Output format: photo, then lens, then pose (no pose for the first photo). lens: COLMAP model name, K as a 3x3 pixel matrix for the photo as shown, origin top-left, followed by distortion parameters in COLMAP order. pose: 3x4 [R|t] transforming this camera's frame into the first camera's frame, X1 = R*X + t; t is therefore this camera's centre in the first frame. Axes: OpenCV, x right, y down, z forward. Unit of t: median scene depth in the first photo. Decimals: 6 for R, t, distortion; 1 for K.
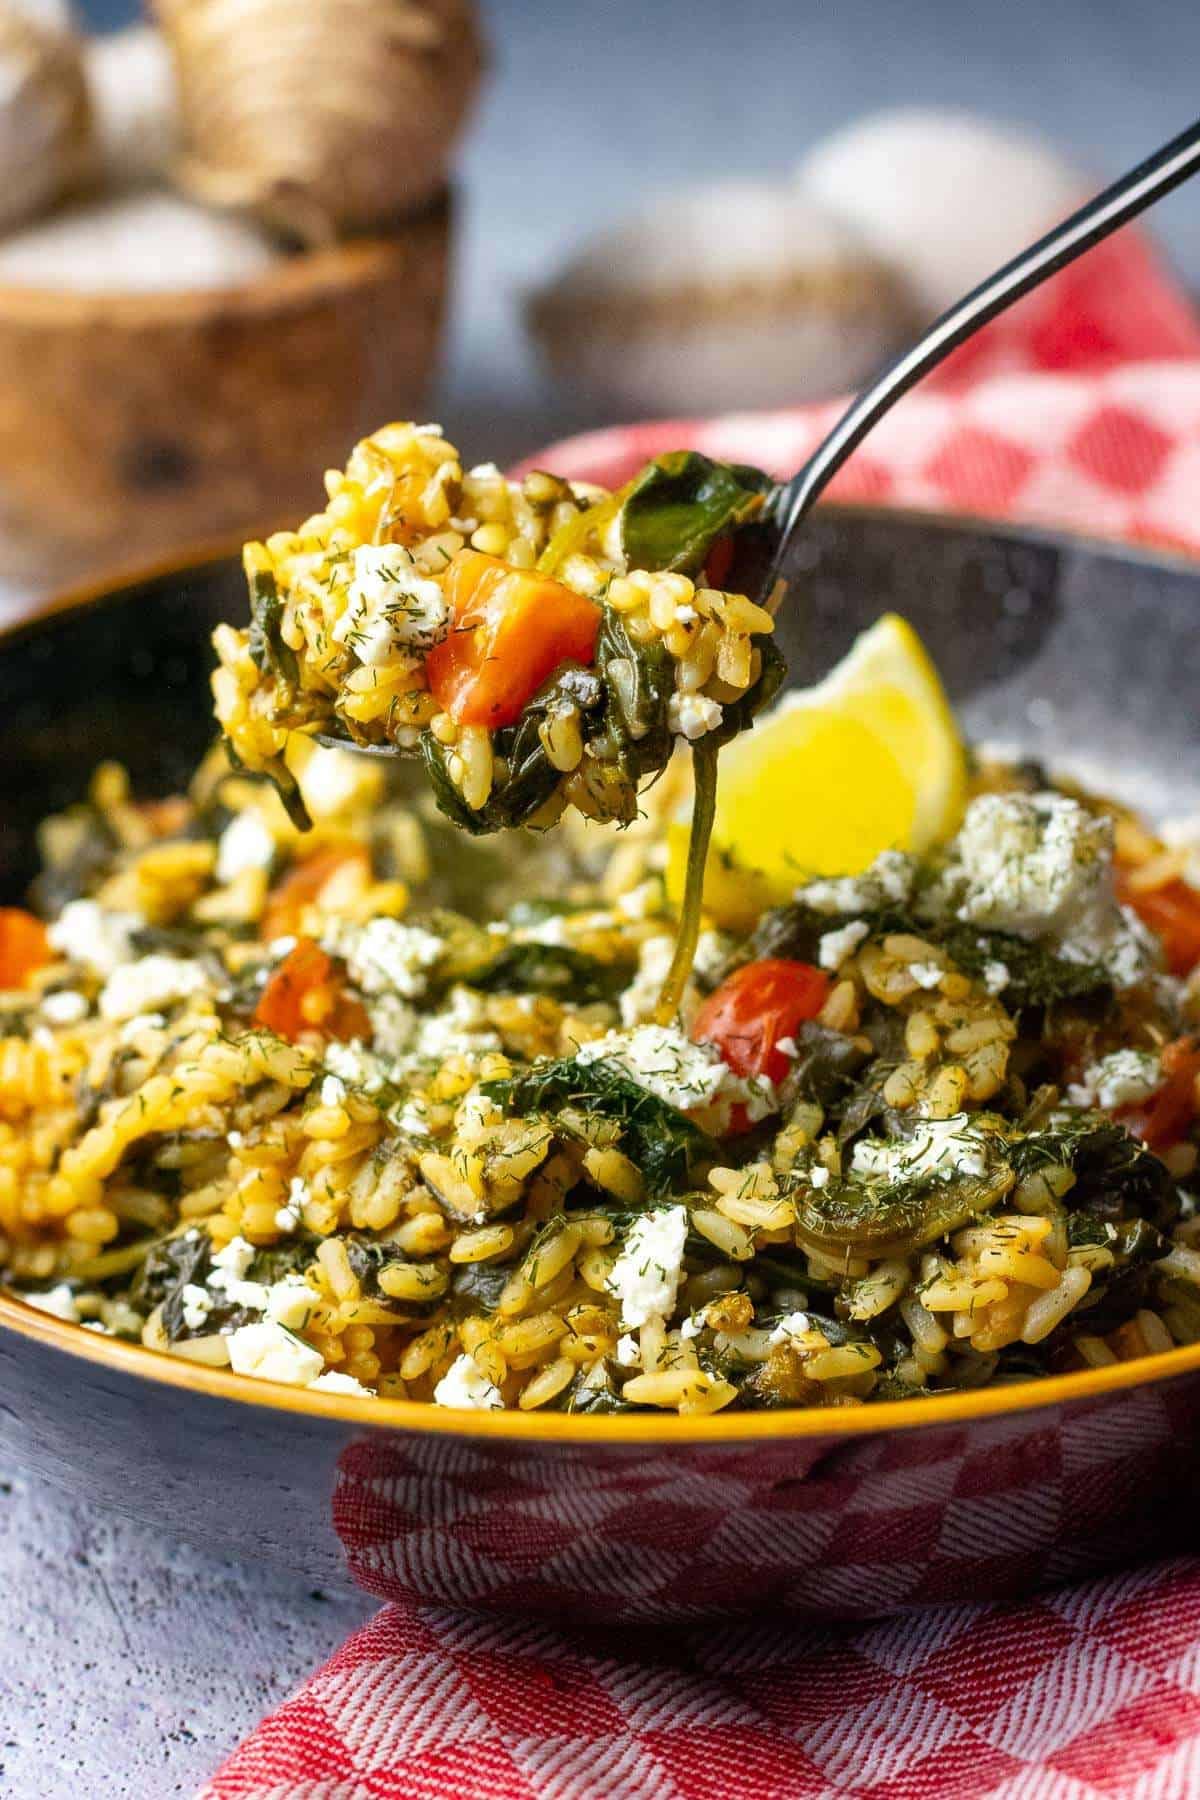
lens RADIAL K [[4381.9, 0, 627.9], [0, 4381.9, 1117.5], [0, 0, 1]] dist [0.137513, -4.142864]
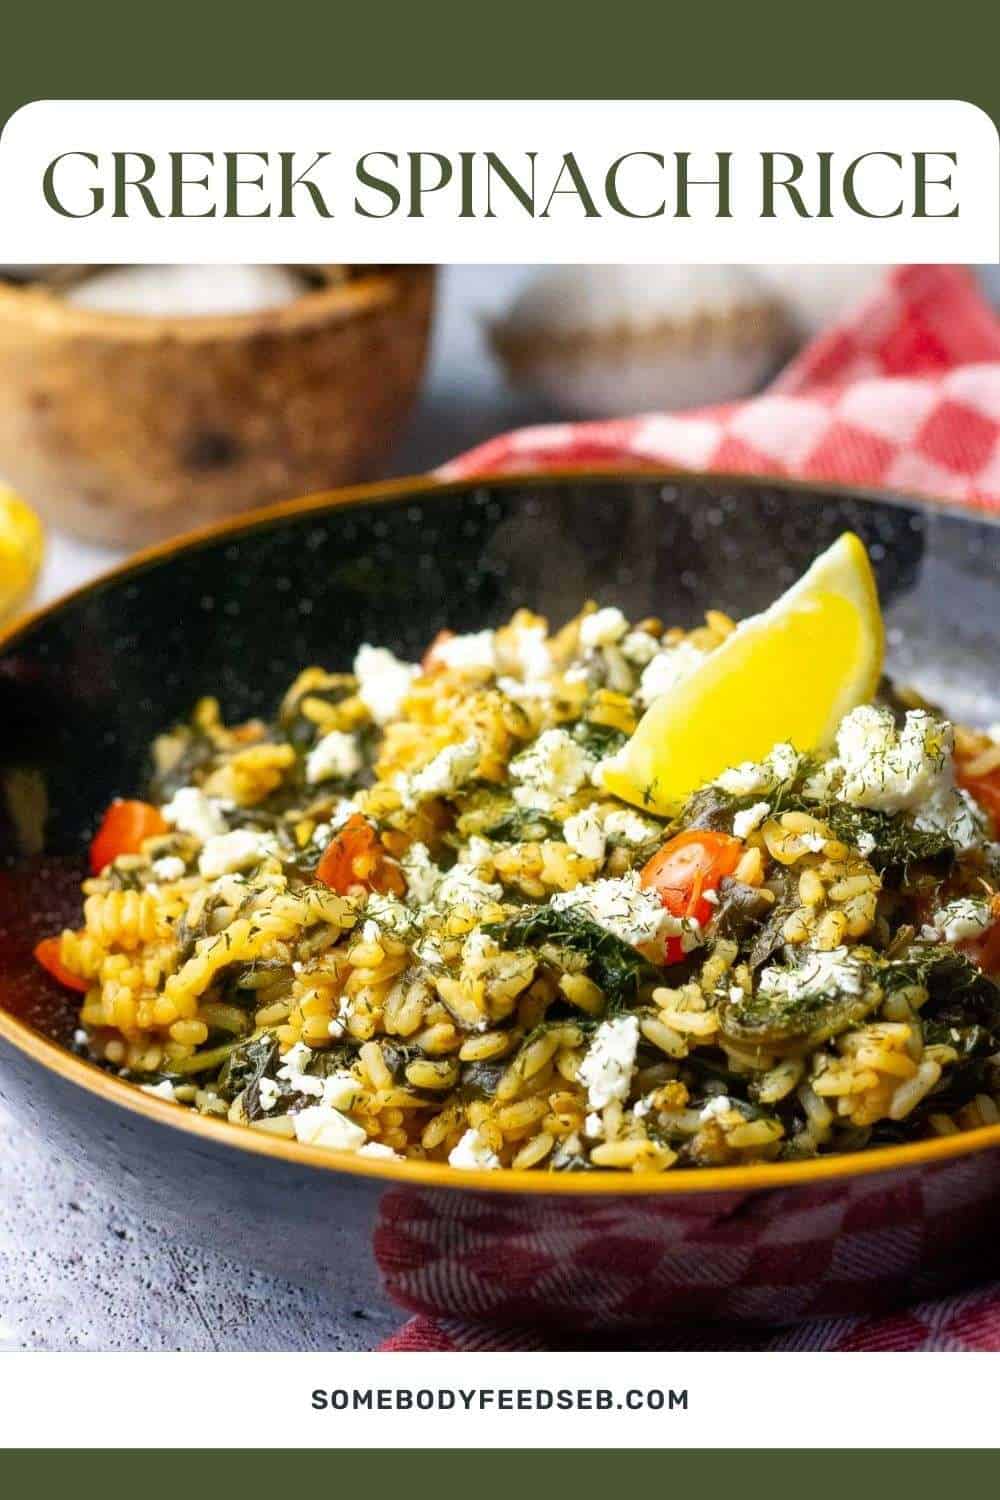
lens RADIAL K [[3704.8, 0, 500.0], [0, 3704.8, 750.0], [0, 0, 1]] dist [0.047727, 0.004433]
pose [[0.999940, -0.005215, -0.009612, -0.016937], [0.004739, 0.998791, -0.048925, -0.005980], [0.009856, 0.048876, 0.998756, -0.131603]]
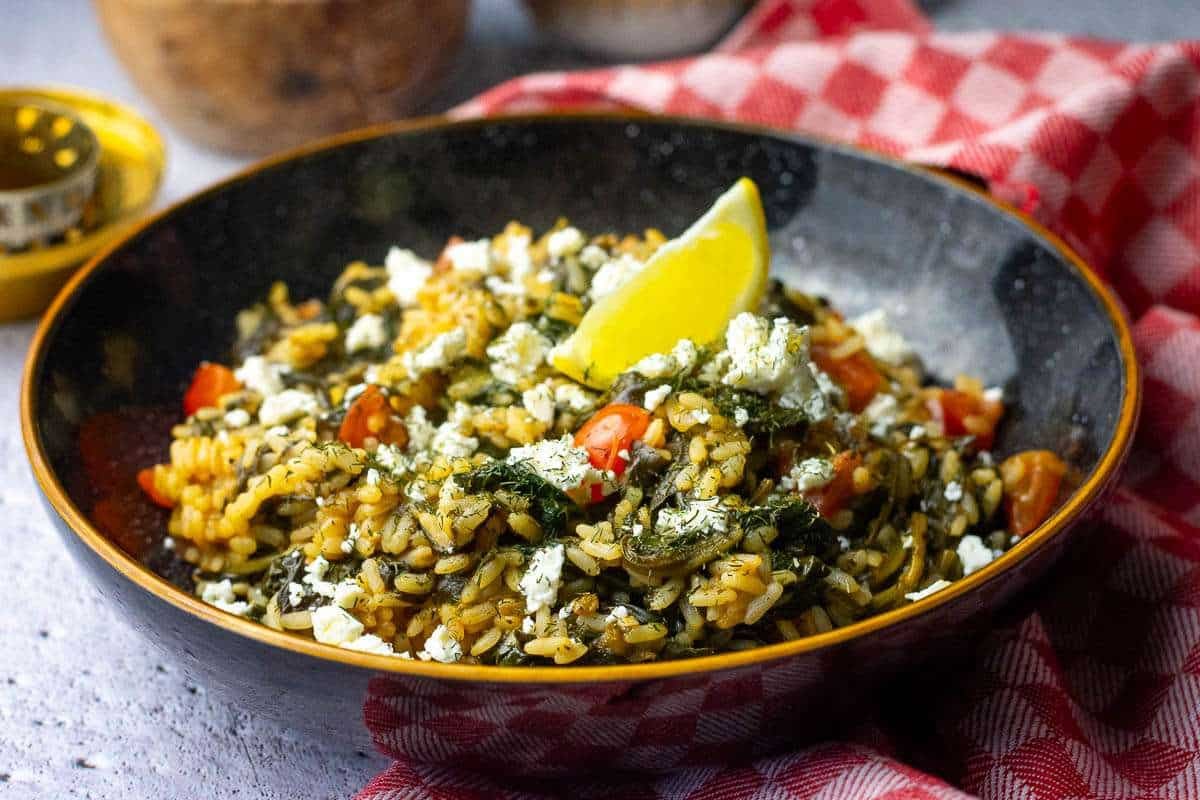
lens RADIAL K [[2963.8, 0, 600.0], [0, 2963.8, 400.0], [0, 0, 1]] dist [0.047727, 0.004433]
pose [[0.999534, 0.013378, -0.027433, 0.060974], [-0.012948, 0.999792, 0.015766, -0.059301], [0.027638, -0.015403, 0.999499, -0.228766]]
